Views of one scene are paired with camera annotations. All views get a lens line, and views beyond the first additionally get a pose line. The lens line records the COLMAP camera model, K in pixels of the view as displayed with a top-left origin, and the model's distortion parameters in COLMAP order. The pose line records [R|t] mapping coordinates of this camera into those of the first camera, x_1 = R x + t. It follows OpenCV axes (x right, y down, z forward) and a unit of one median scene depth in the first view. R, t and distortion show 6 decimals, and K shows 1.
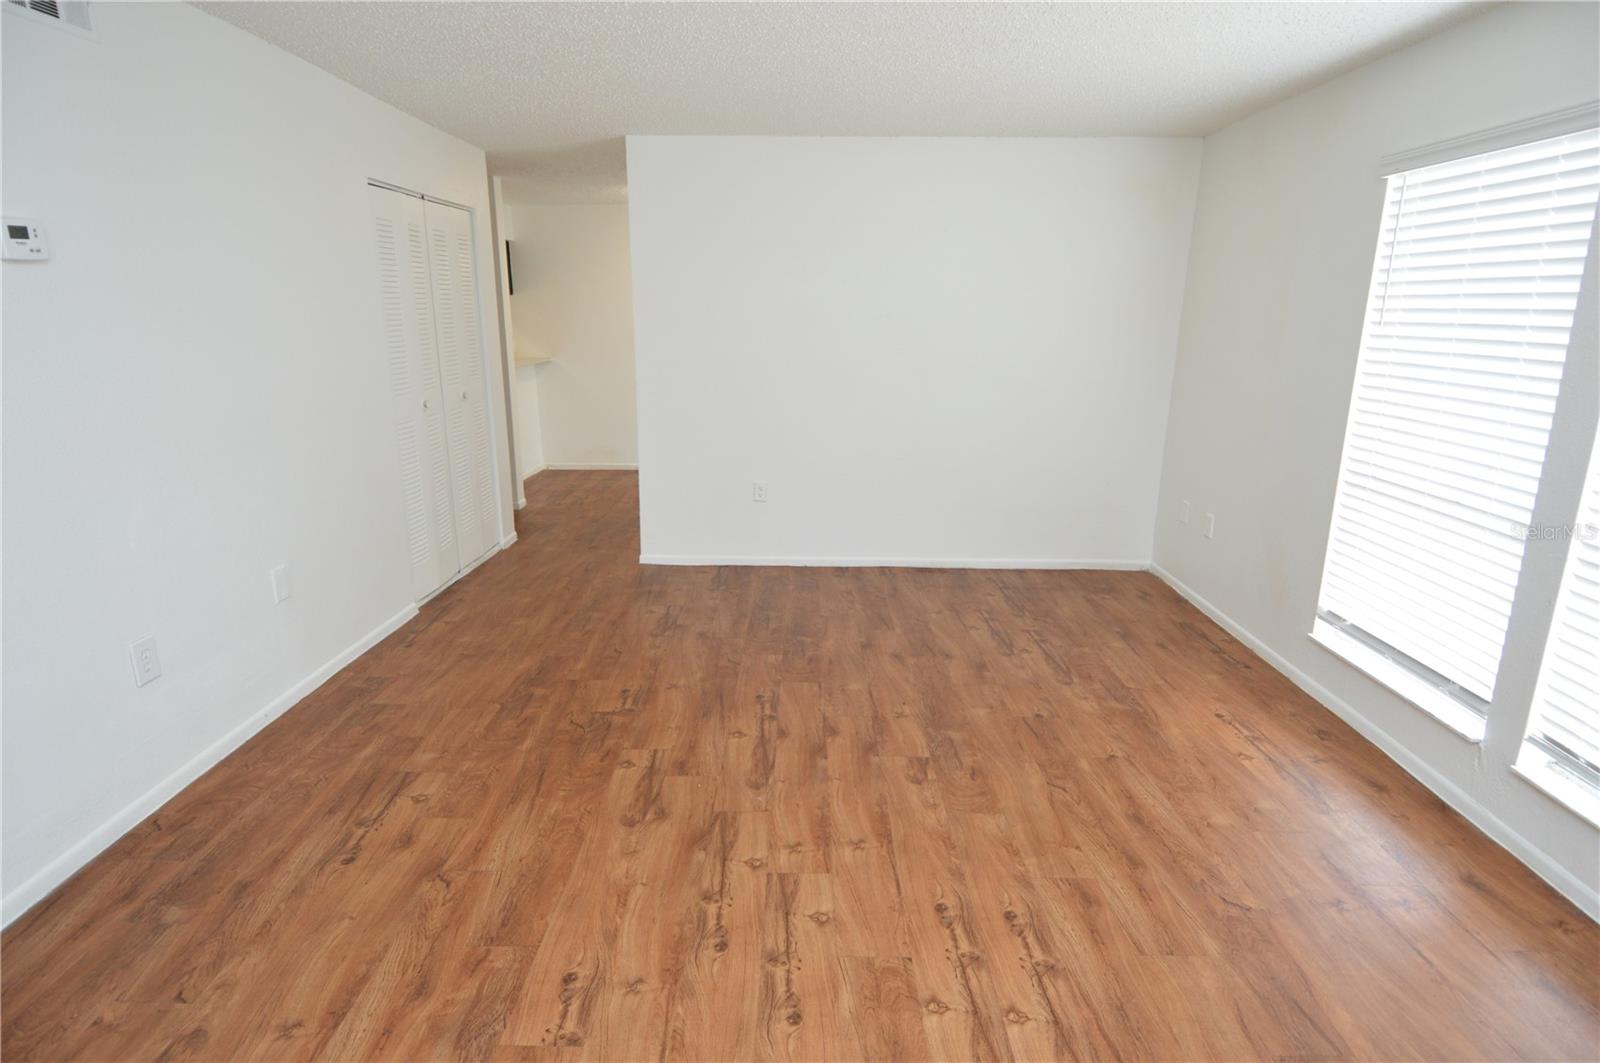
lens RADIAL K [[846.5, 0, 803.4], [0, 846.5, 522.2], [0, 0, 1]] dist [0.021938, -0.031333]
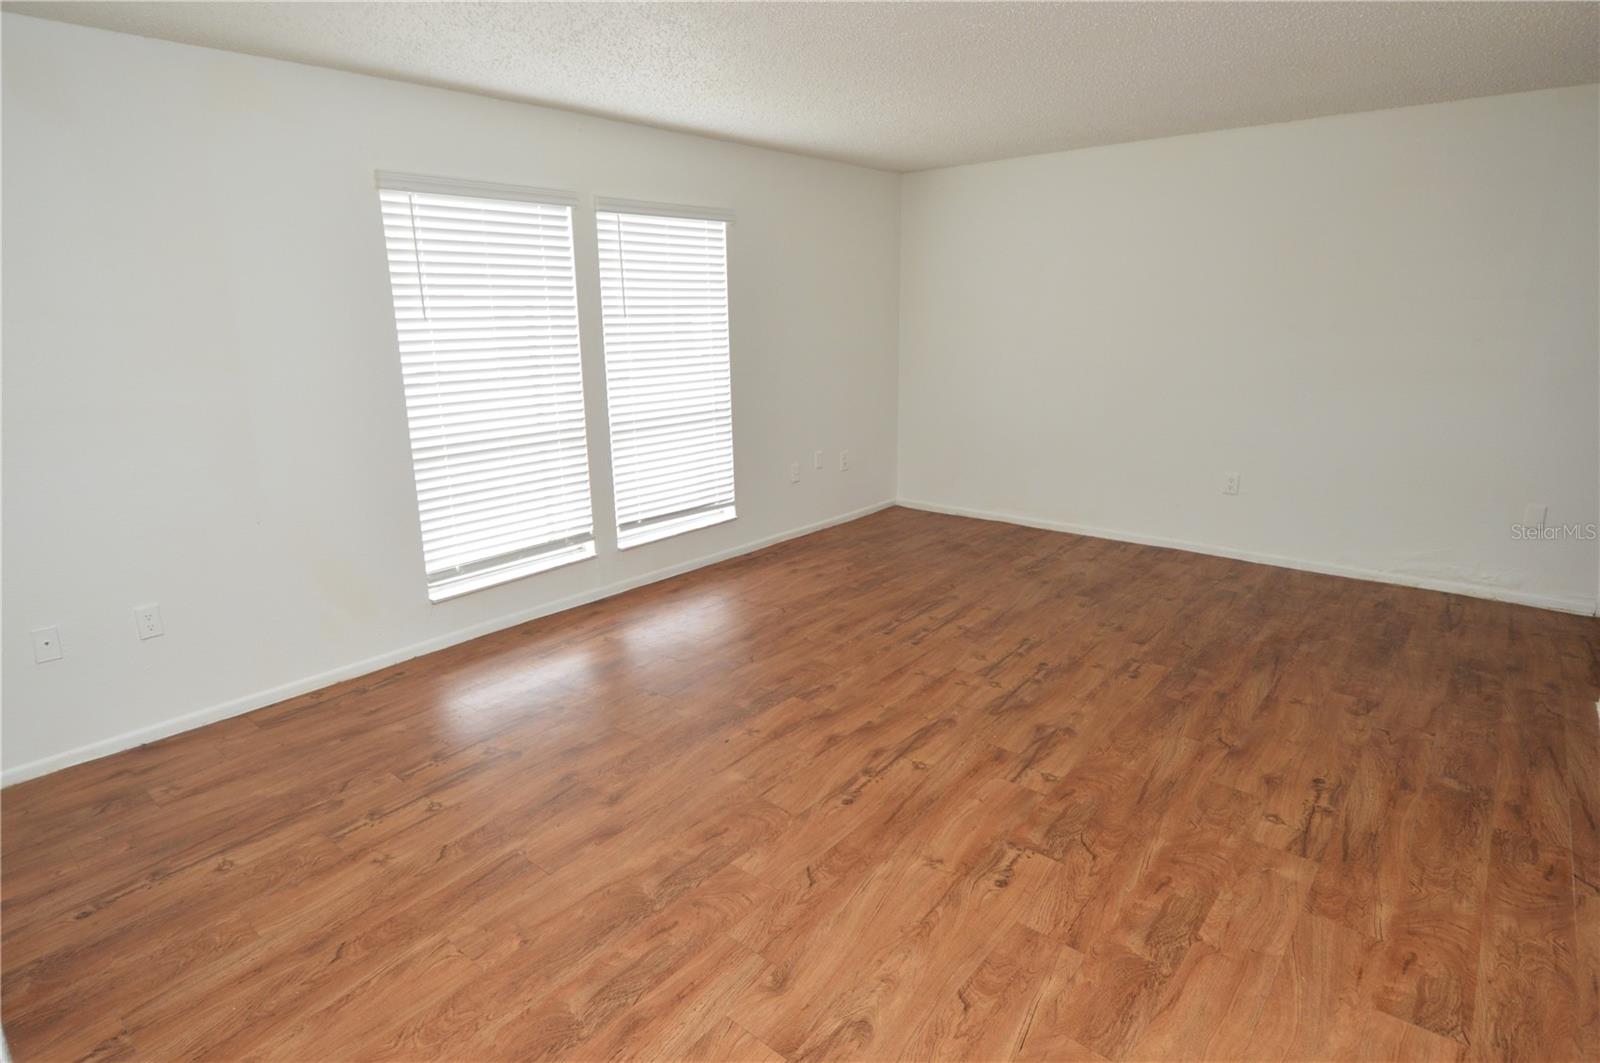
lens RADIAL K [[851.1, 0, 802.2], [0, 851.1, 519.4], [0, 0, 1]] dist [0.021193, -0.032437]
pose [[-0.769010, -0.147248, 0.622046, -0.538765], [0.165657, 0.893958, 0.416409, -0.411946], [-0.617399, 0.423269, -0.663070, 1.655320]]
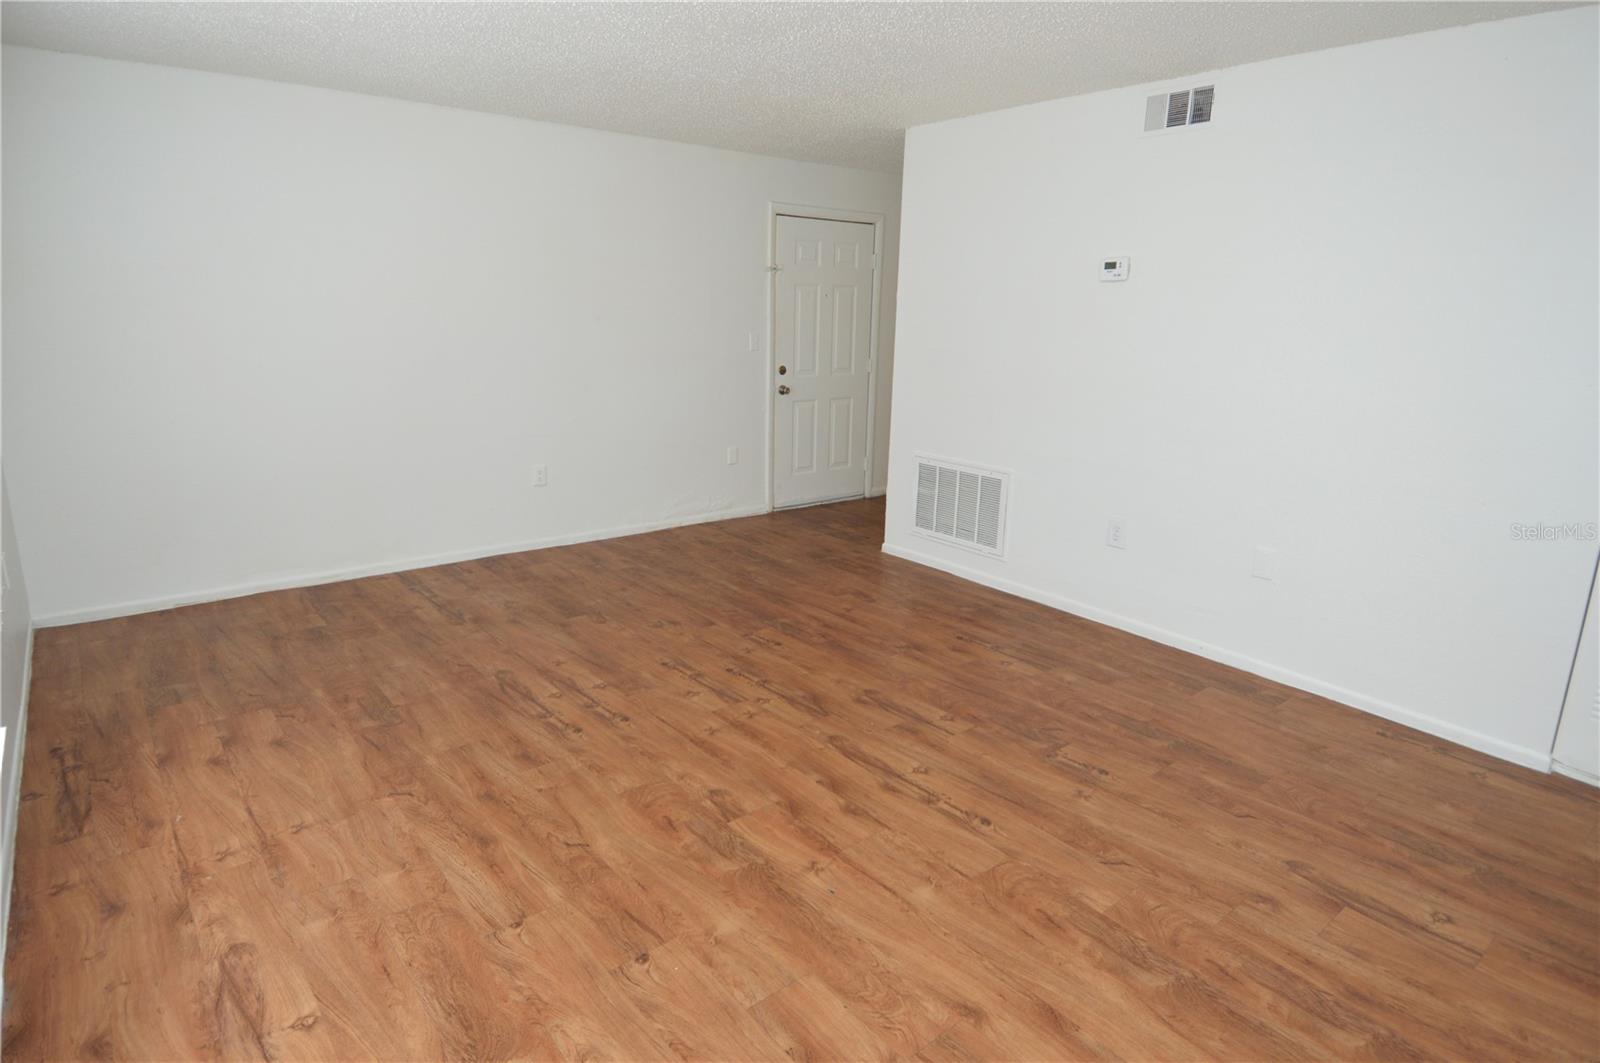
lens RADIAL K [[875.5, 0, 803.9], [0, 875.5, 522.7], [0, 0, 1]] dist [0.024709, -0.037452]
pose [[-0.767871, 0.130520, -0.627168, 0.601682], [-0.185436, 0.891822, 0.412635, -0.366220], [0.613179, 0.433149, -0.660601, 1.498738]]
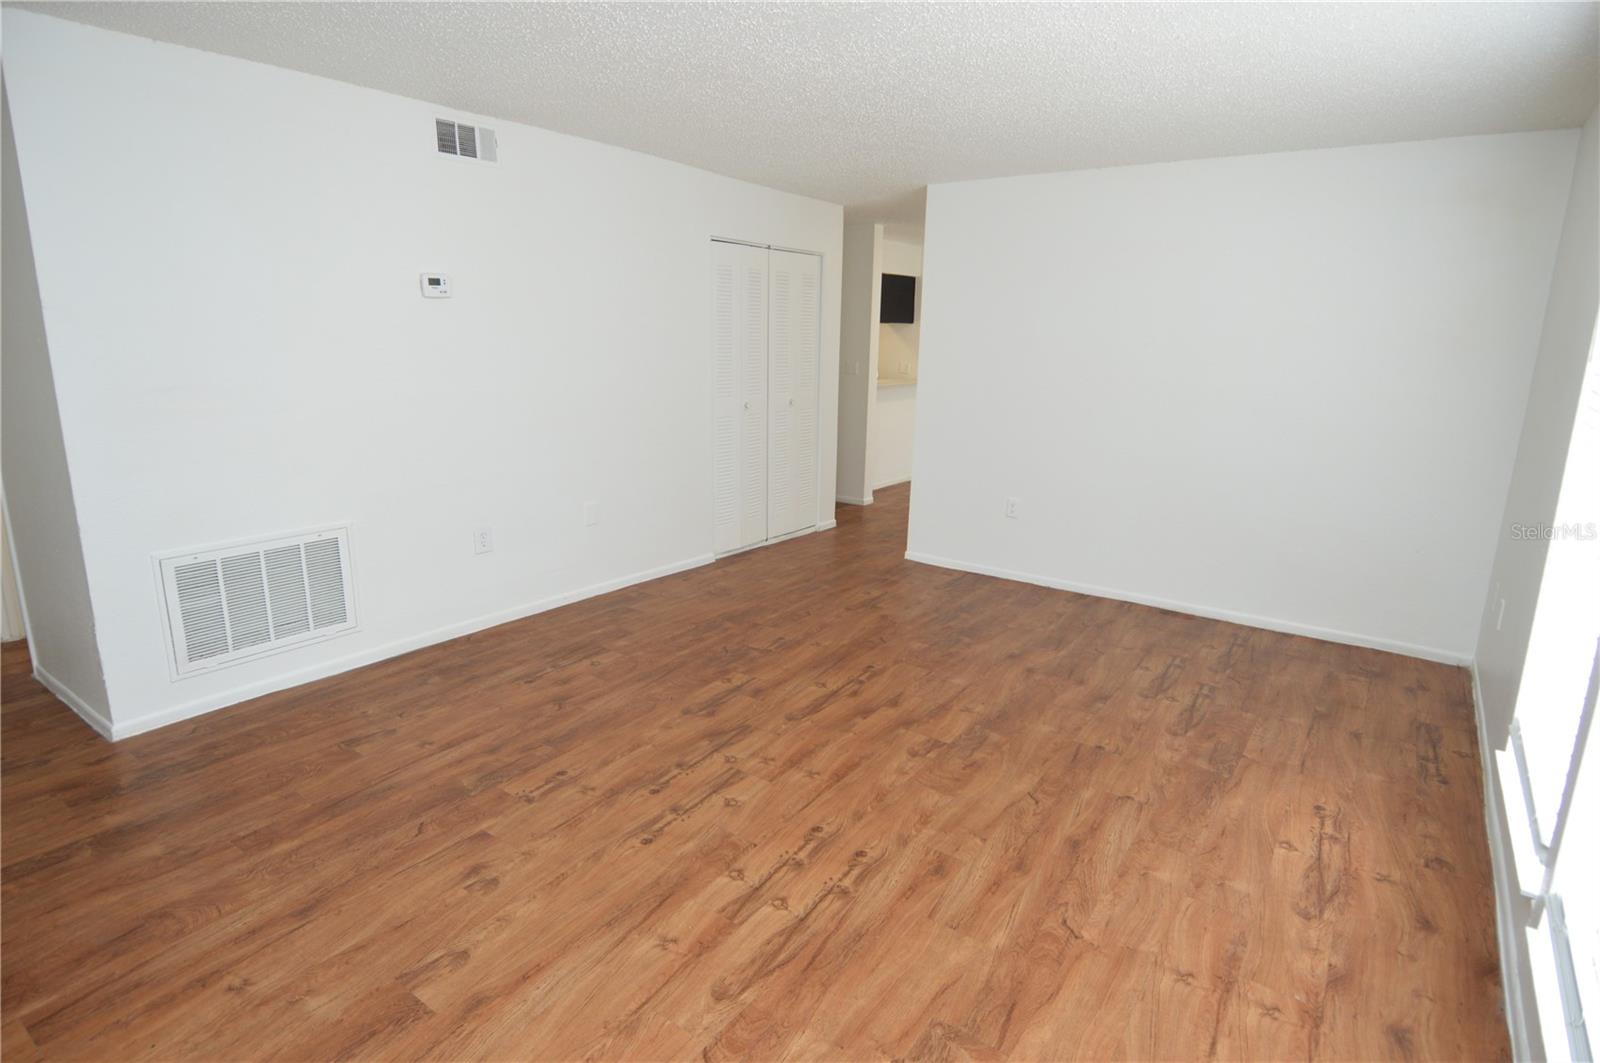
lens RADIAL K [[845.4, 0, 802.5], [0, 845.4, 523.4], [0, 0, 1]] dist [0.022873, -0.036708]
pose [[0.818991, 0.134581, -0.557801, 0.562169], [-0.152672, 0.988174, 0.014258, 0.012910], [0.553123, 0.073484, 0.829852, -0.020340]]
